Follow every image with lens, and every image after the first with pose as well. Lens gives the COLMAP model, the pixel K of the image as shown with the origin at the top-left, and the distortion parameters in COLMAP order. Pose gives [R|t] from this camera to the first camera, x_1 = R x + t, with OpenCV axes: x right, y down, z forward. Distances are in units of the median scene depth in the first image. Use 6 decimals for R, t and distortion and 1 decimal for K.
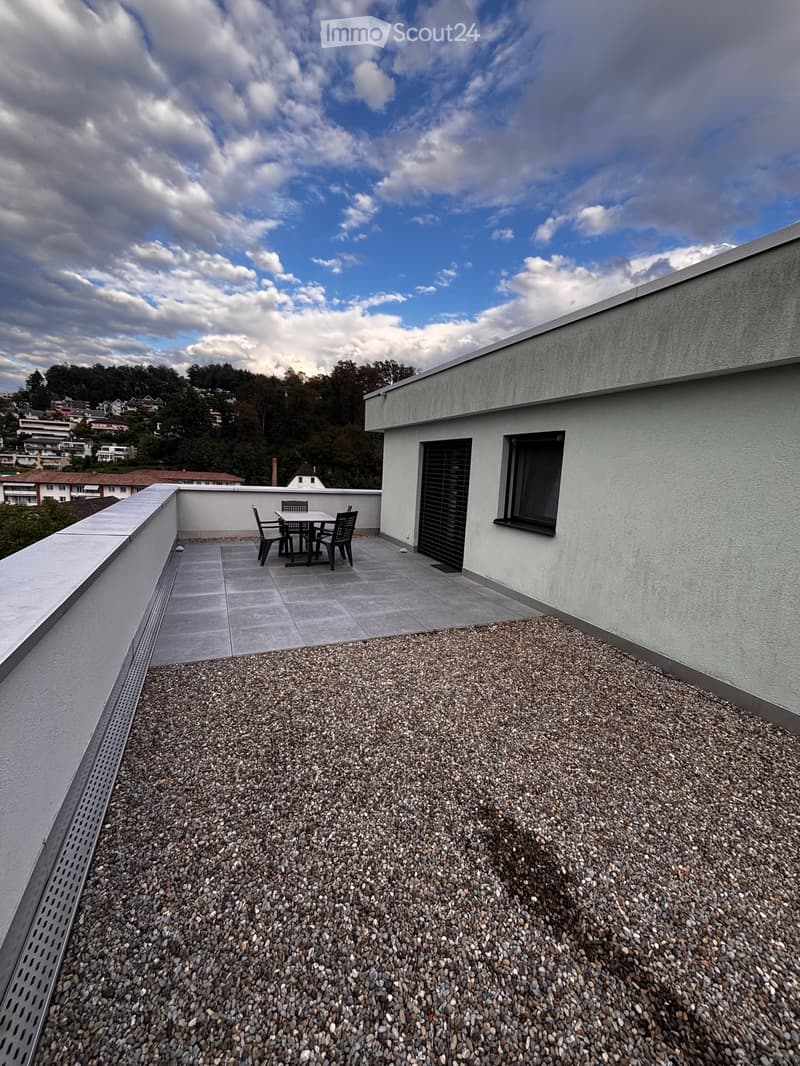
lens RADIAL K [[431.6, 0, 400.0], [0, 431.6, 533.0], [0, 0, 1]] dist [0.002266, 0.000844]
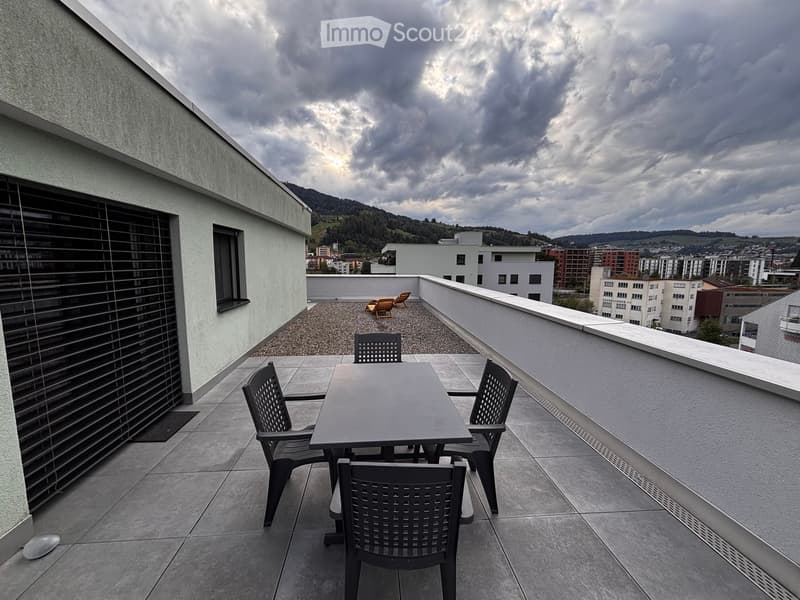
lens RADIAL K [[323.9, 0, 402.3], [0, 323.9, 300.4], [0, 0, 1]] dist [0.002266, 0.000844]
pose [[-0.951397, -0.086250, 0.295642, -0.473216], [-0.000821, 0.960688, 0.277629, -0.304819], [-0.307965, 0.263893, -0.914067, 1.845995]]
